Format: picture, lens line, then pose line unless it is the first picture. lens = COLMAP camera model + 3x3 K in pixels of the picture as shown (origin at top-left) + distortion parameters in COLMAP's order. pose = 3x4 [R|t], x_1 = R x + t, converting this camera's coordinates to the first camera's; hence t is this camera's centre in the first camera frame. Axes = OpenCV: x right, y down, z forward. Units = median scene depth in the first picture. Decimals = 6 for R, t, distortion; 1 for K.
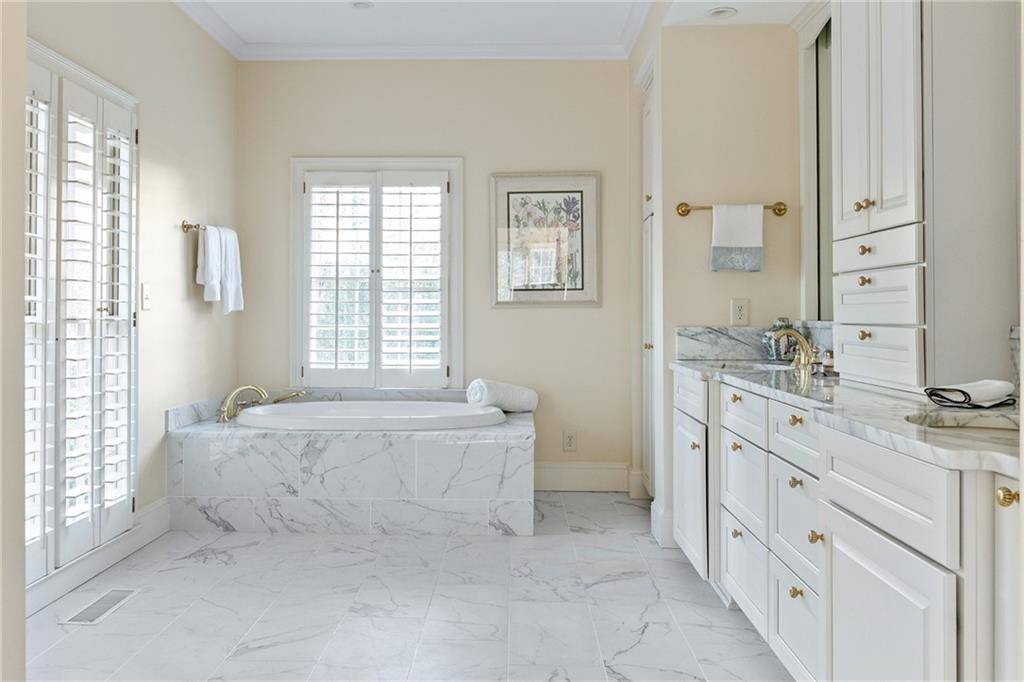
lens RADIAL K [[851.6, 0, 504.3], [0, 851.6, 306.2], [0, 0, 1]] dist [0.006648, -0.003851]
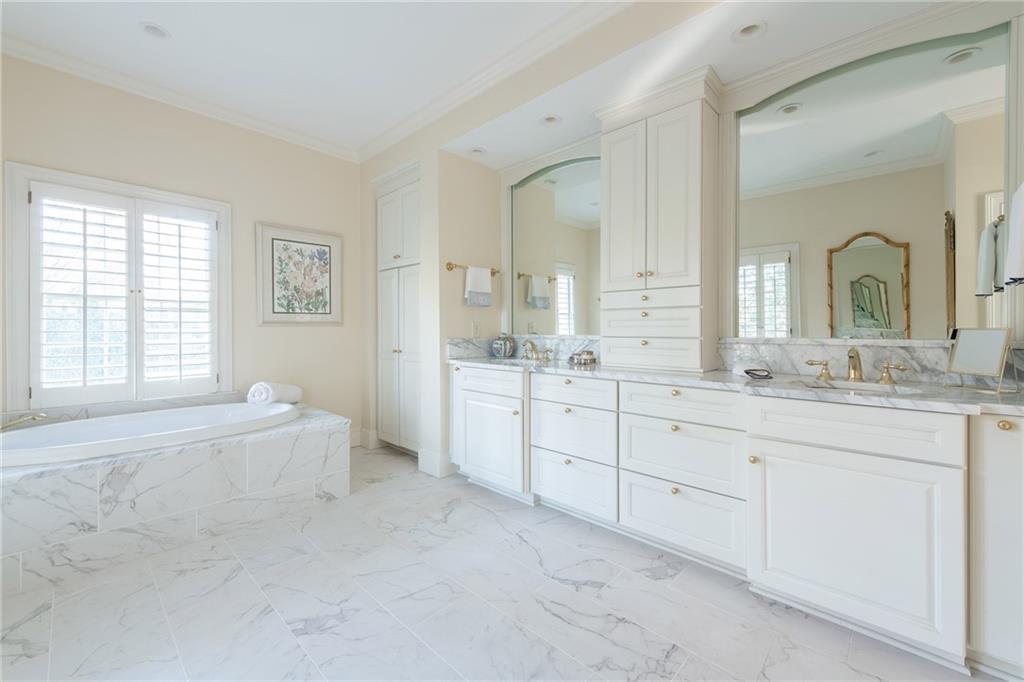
lens RADIAL K [[404.4, 0, 517.4], [0, 404.4, 330.7], [0, 0, 1]] dist [0.002752, -0.001345]
pose [[0.661776, -0.003714, 0.749693, -0.235510], [-0.007230, 0.999910, 0.011335, -0.000731], [-0.749667, -0.012922, 0.661689, 0.329173]]
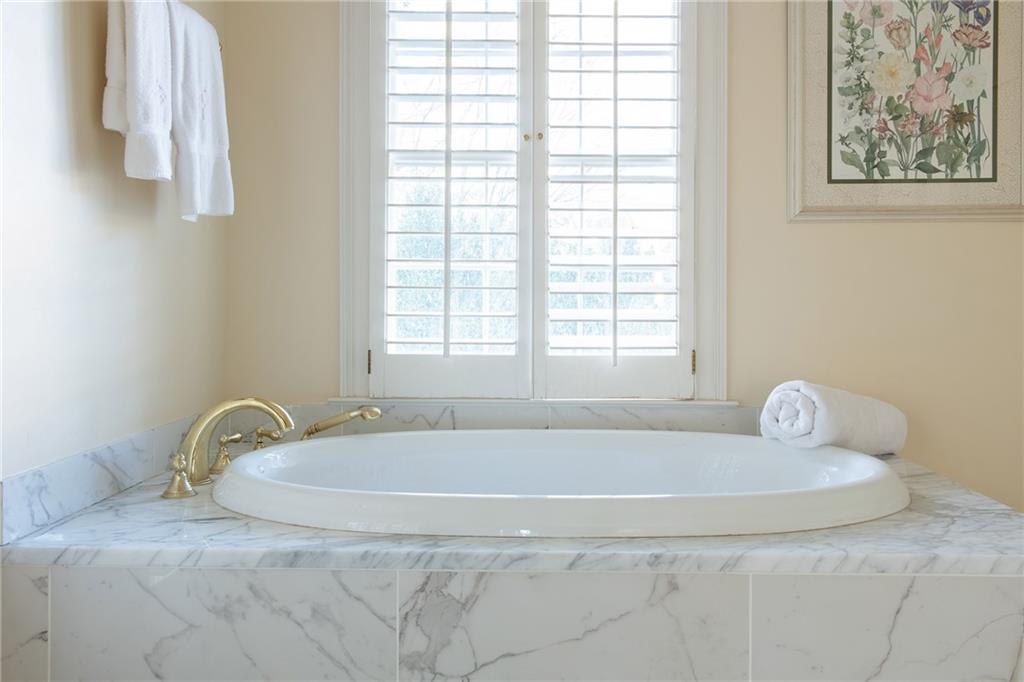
lens RADIAL K [[920.8, 0, 546.5], [0, 920.8, 310.9], [0, 0, 1]] dist [-0.010917, 0.008832]
pose [[0.999876, 0.003299, 0.015387, -0.165475], [-0.003765, 0.999532, 0.030365, 0.038630], [-0.015280, -0.030419, 0.999420, 0.565301]]
